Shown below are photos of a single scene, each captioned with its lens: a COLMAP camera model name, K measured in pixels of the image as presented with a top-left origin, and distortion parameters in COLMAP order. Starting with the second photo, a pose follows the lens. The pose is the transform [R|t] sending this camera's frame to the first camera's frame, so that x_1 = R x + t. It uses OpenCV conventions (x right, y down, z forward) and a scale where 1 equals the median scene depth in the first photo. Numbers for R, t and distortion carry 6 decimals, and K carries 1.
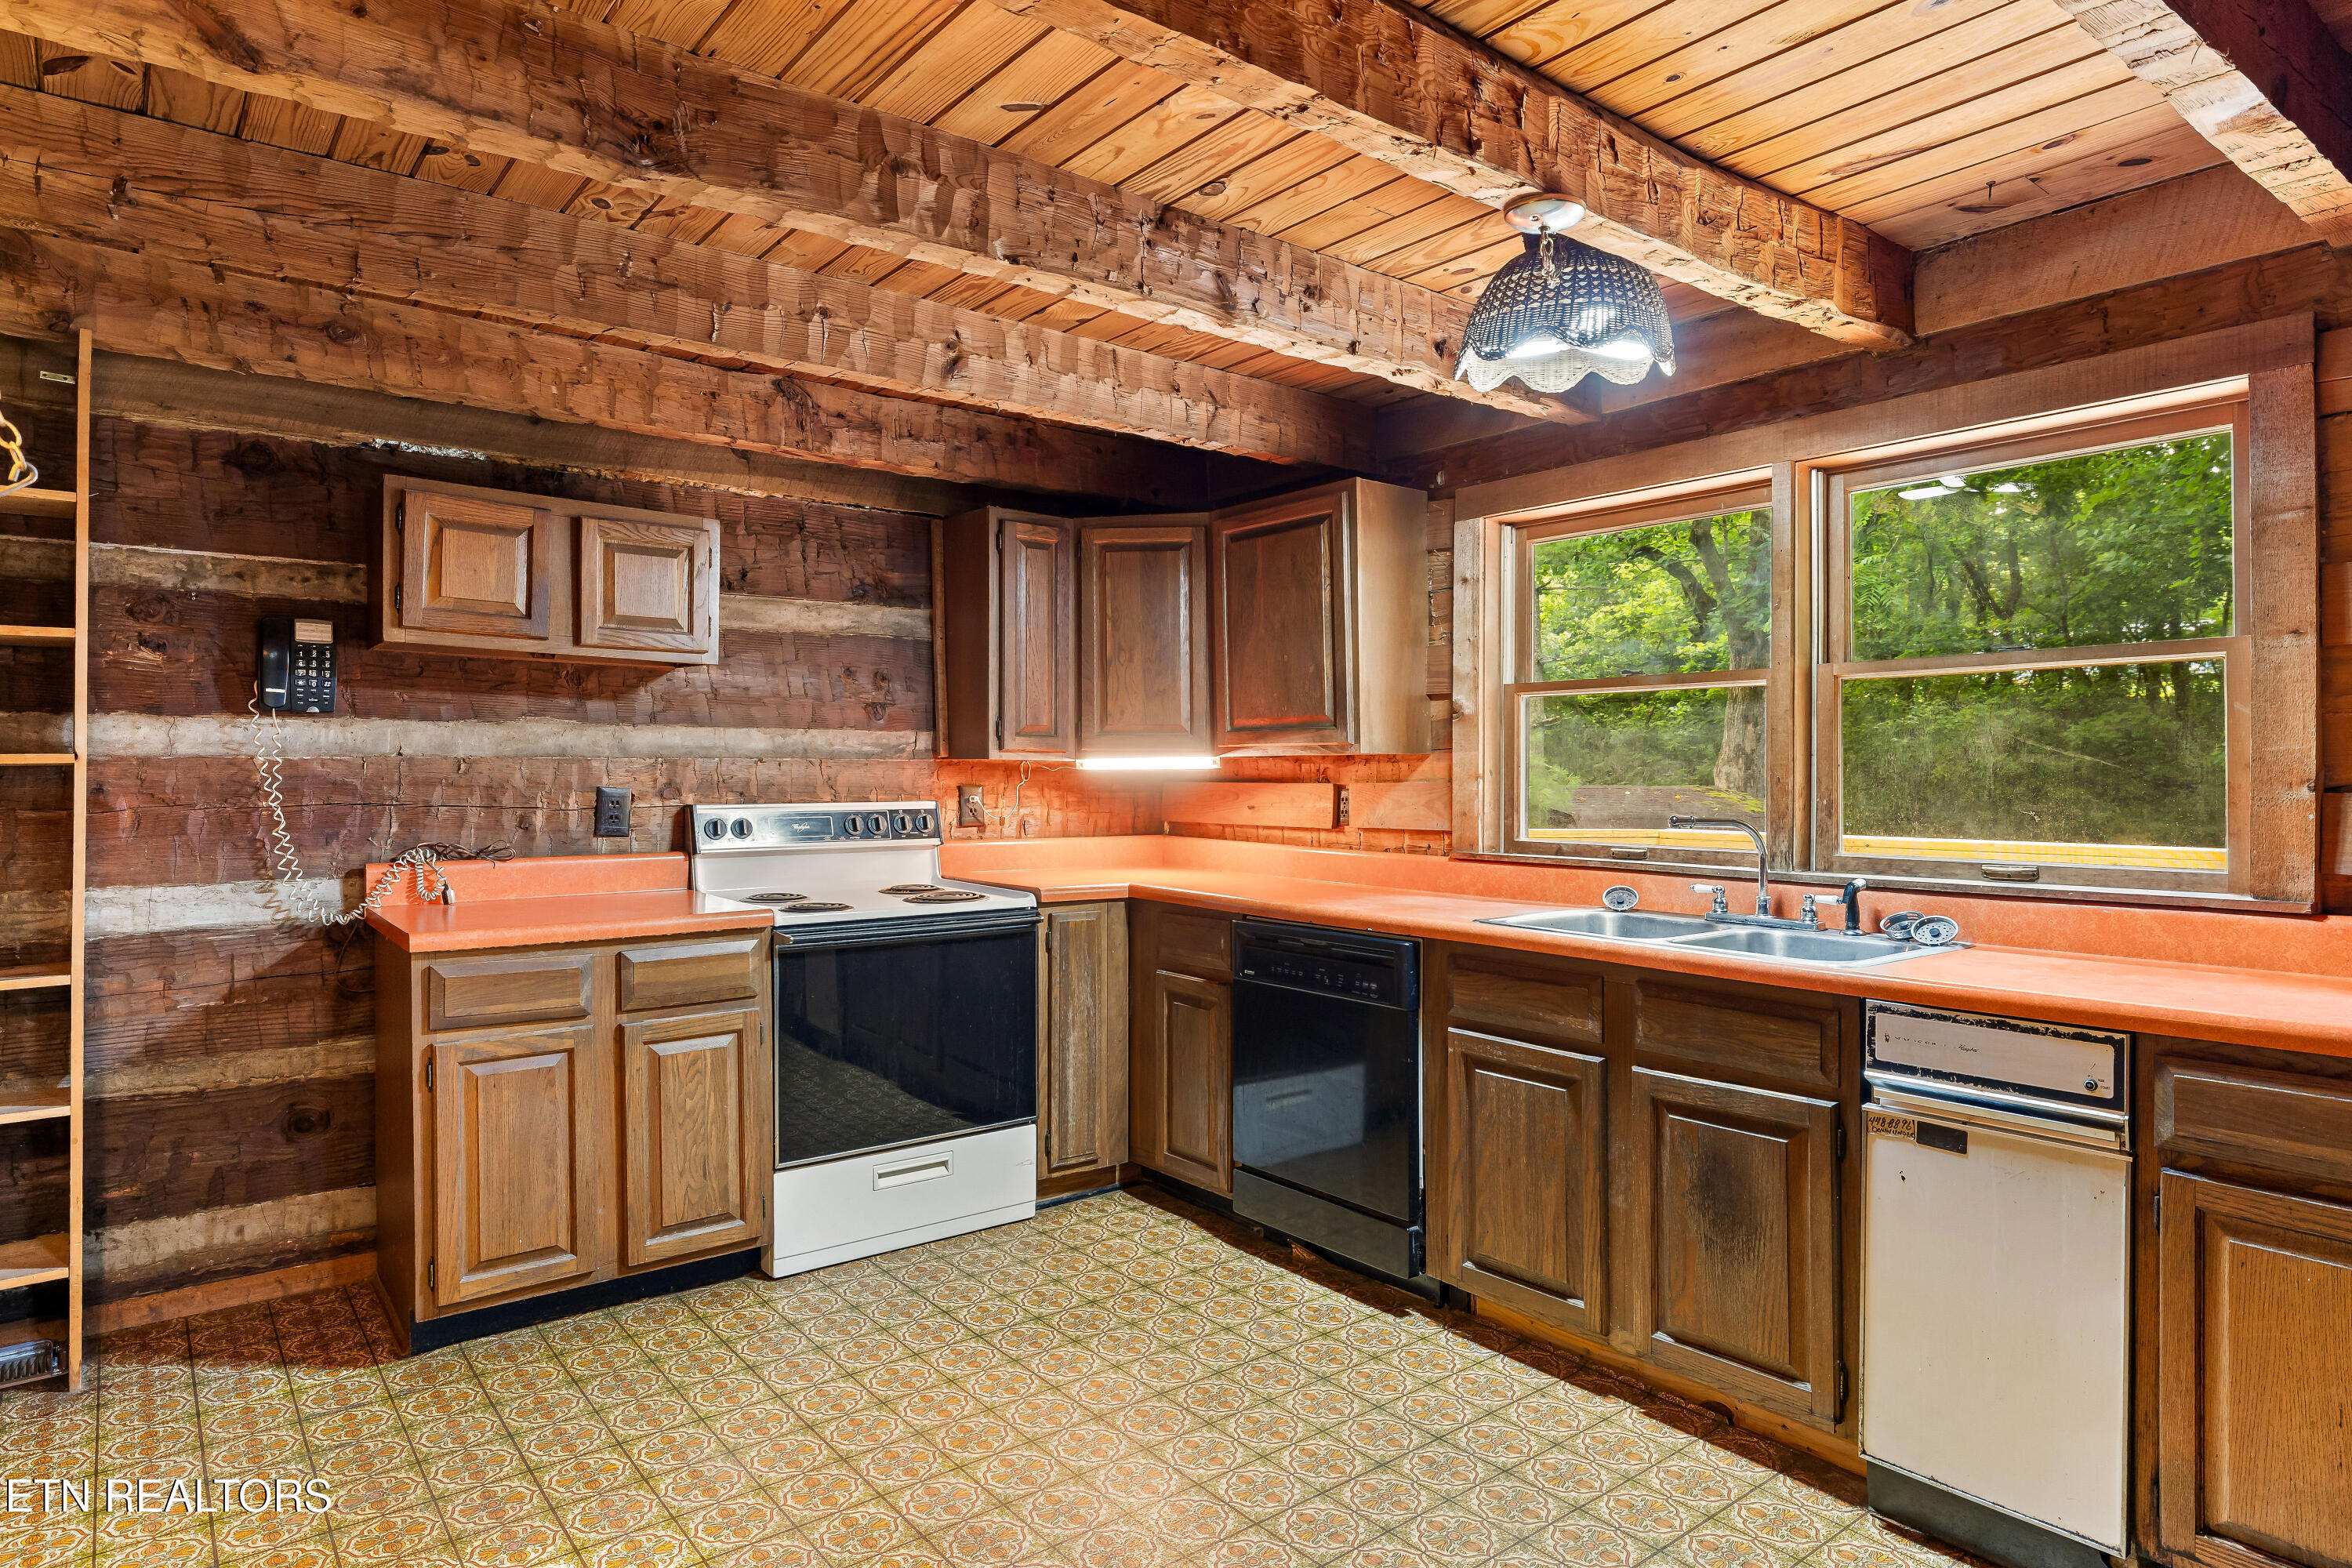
lens RADIAL K [[1343.9, 0, 1150.6], [0, 1343.9, 733.9], [0, 0, 1]] dist [0.002953, -0.002024]
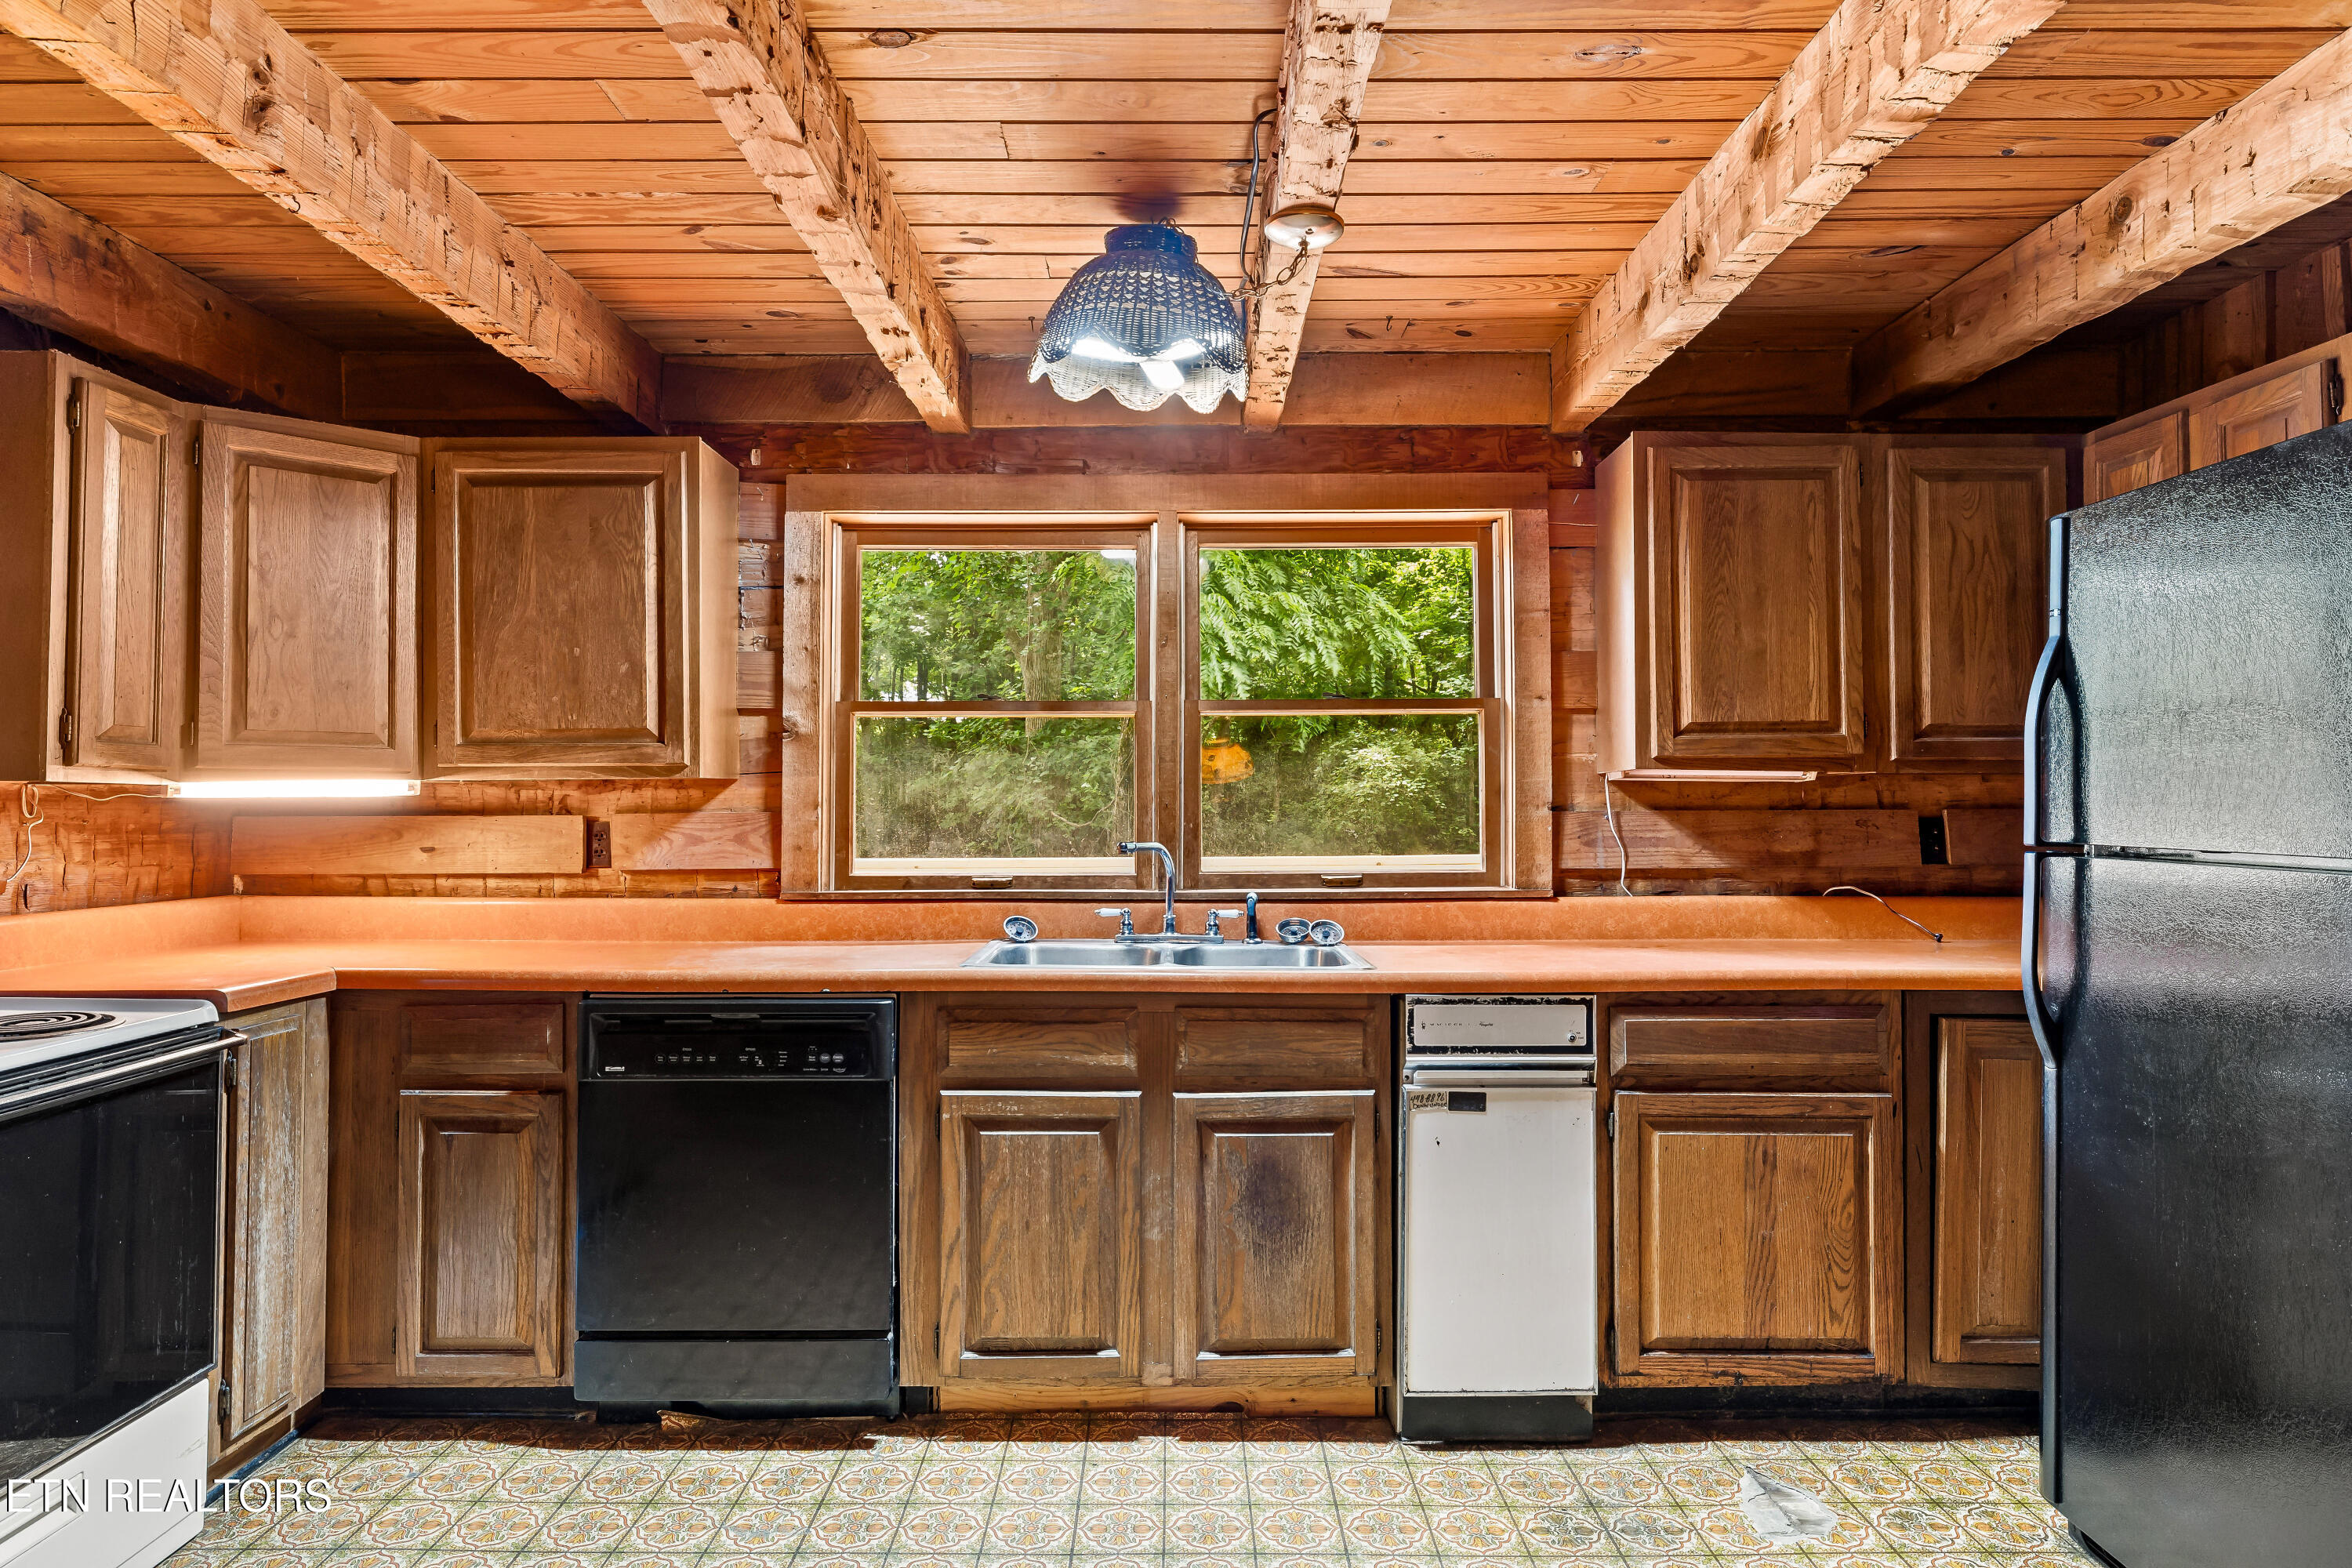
lens RADIAL K [[1343.9, 0, 1173.7], [0, 1343.9, 747.0], [0, 0, 1]] dist [0.002953, -0.002024]
pose [[0.609271, 0.026944, 0.792504, -0.383924], [-0.018602, 0.999633, -0.019684, 0.008524], [-0.792744, -0.002749, 0.609549, 0.343497]]
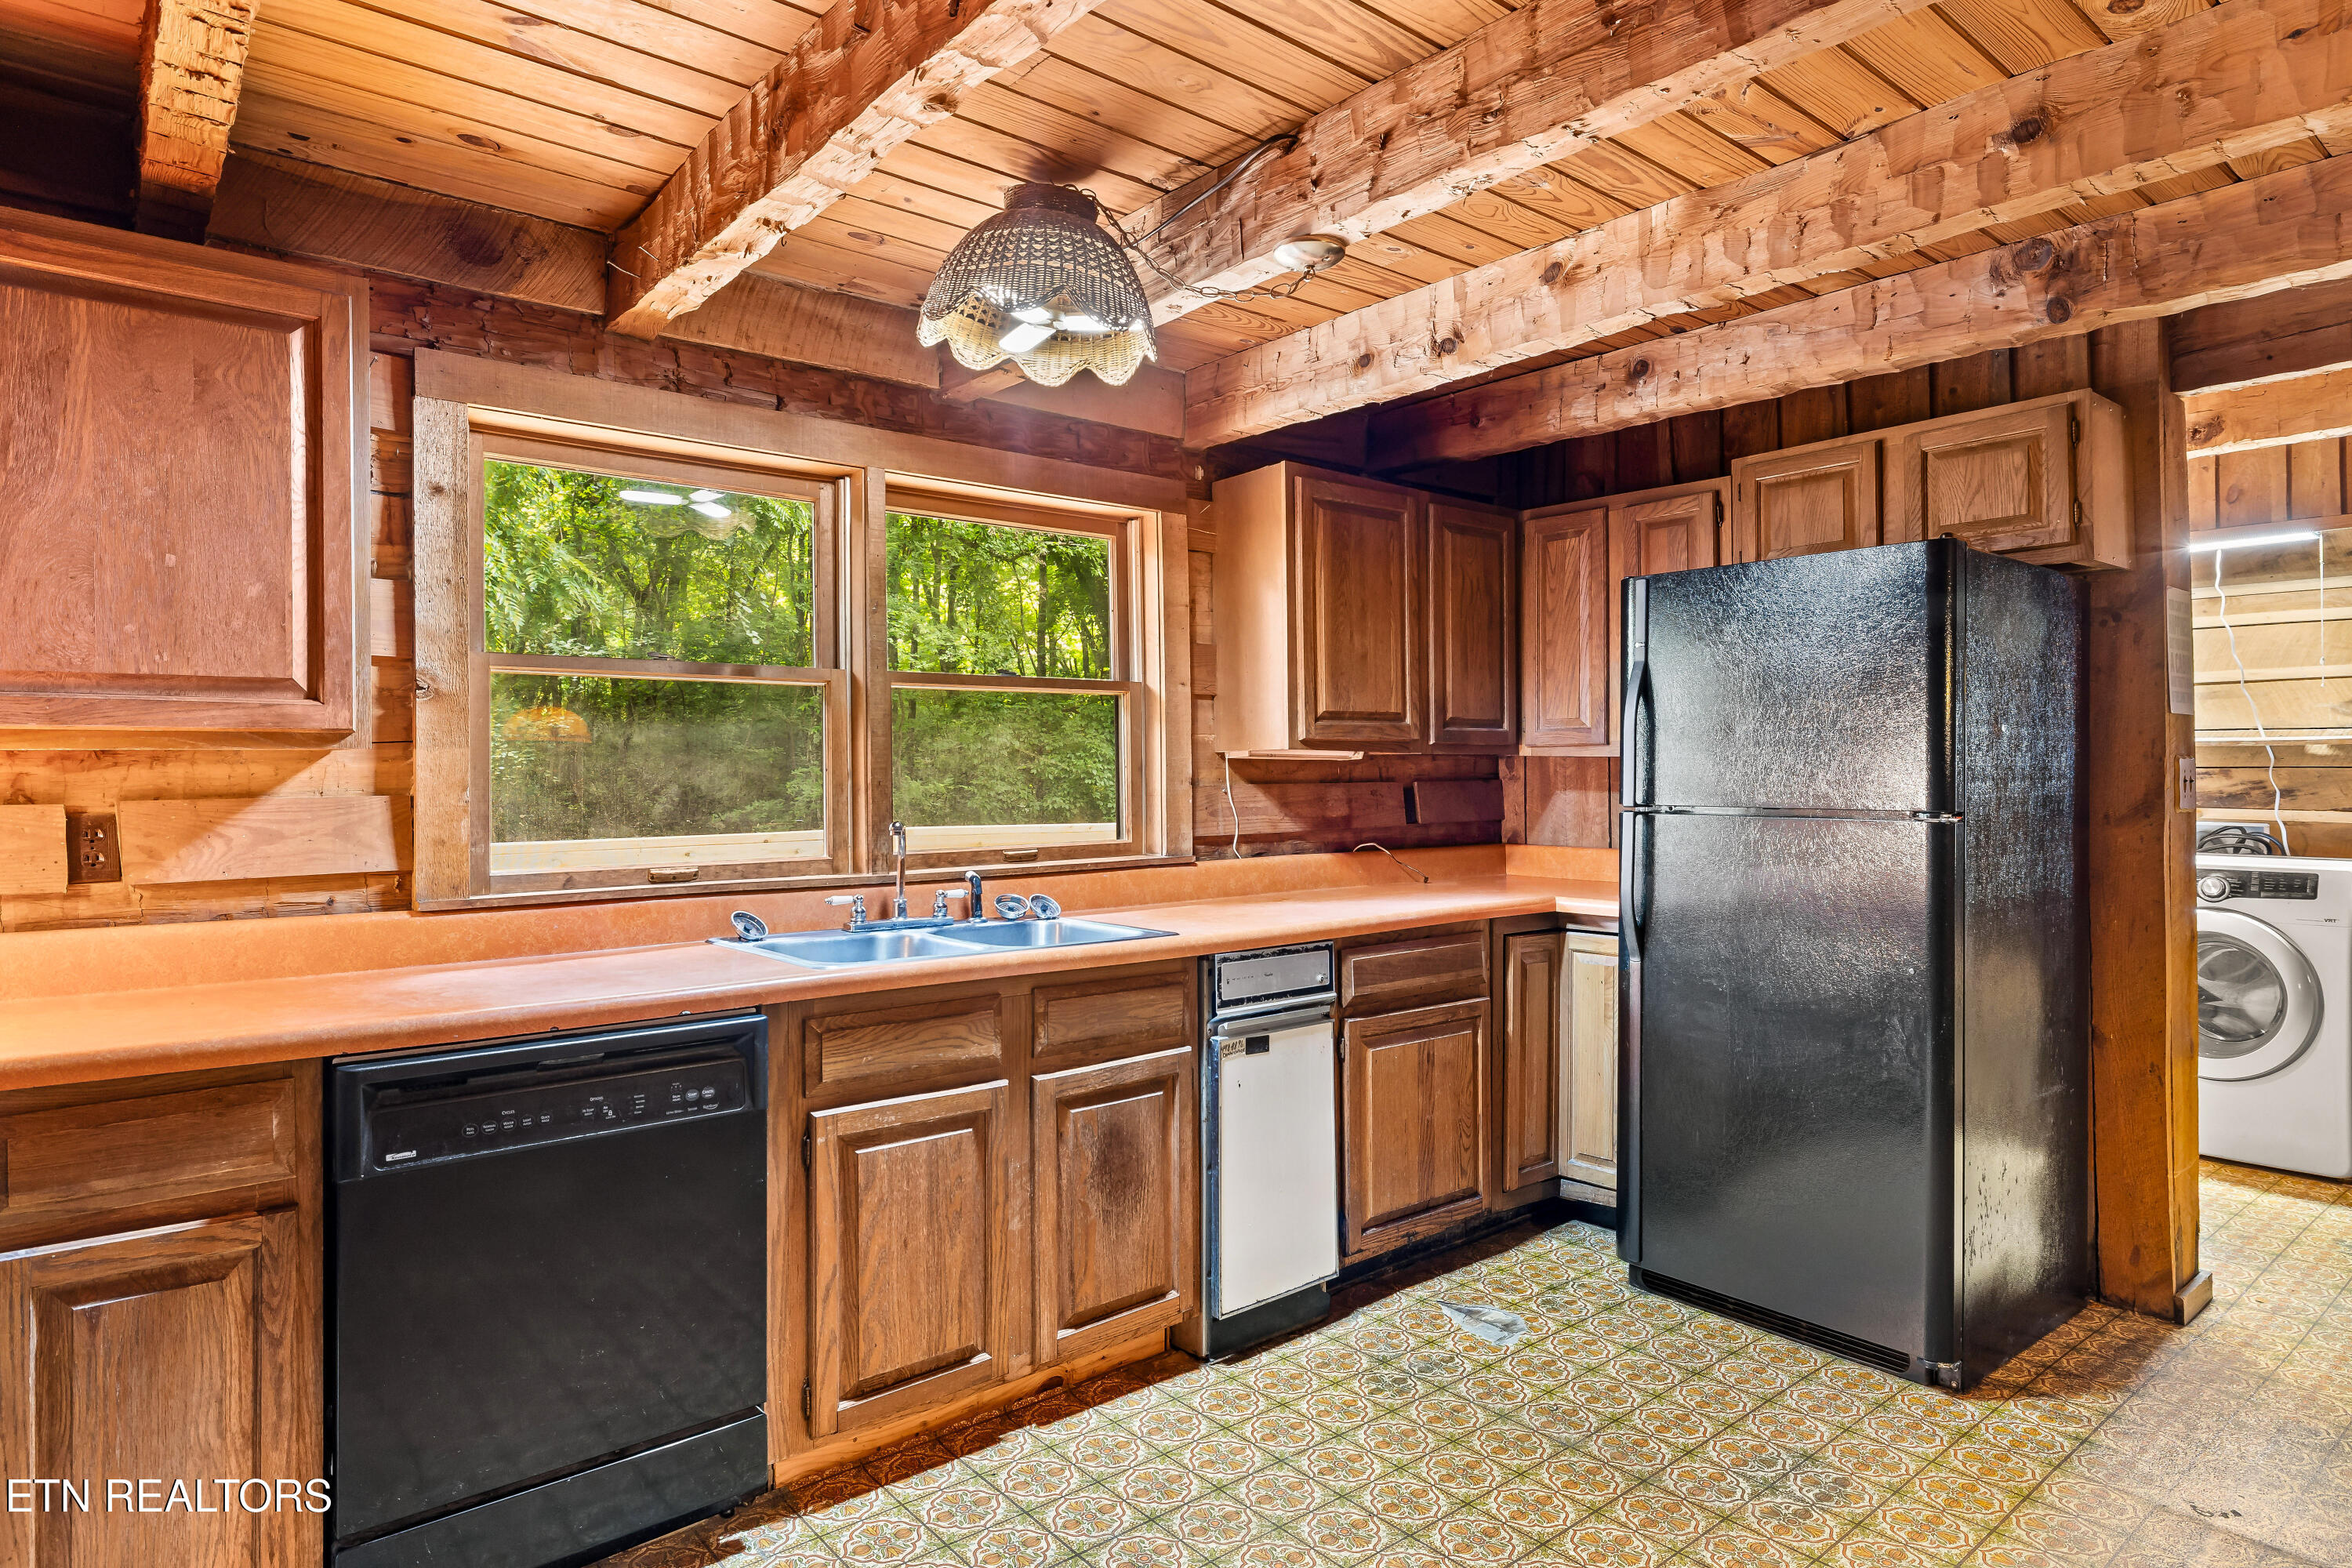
lens RADIAL K [[1343.9, 0, 1179.1], [0, 1343.9, 731.7], [0, 0, 1]] dist [0.002953, -0.002024]
pose [[-0.042296, 0.025251, 0.998786, -0.551400], [-0.024830, 0.999345, -0.026317, 0.016921], [-0.998797, -0.025913, -0.041641, 0.824596]]
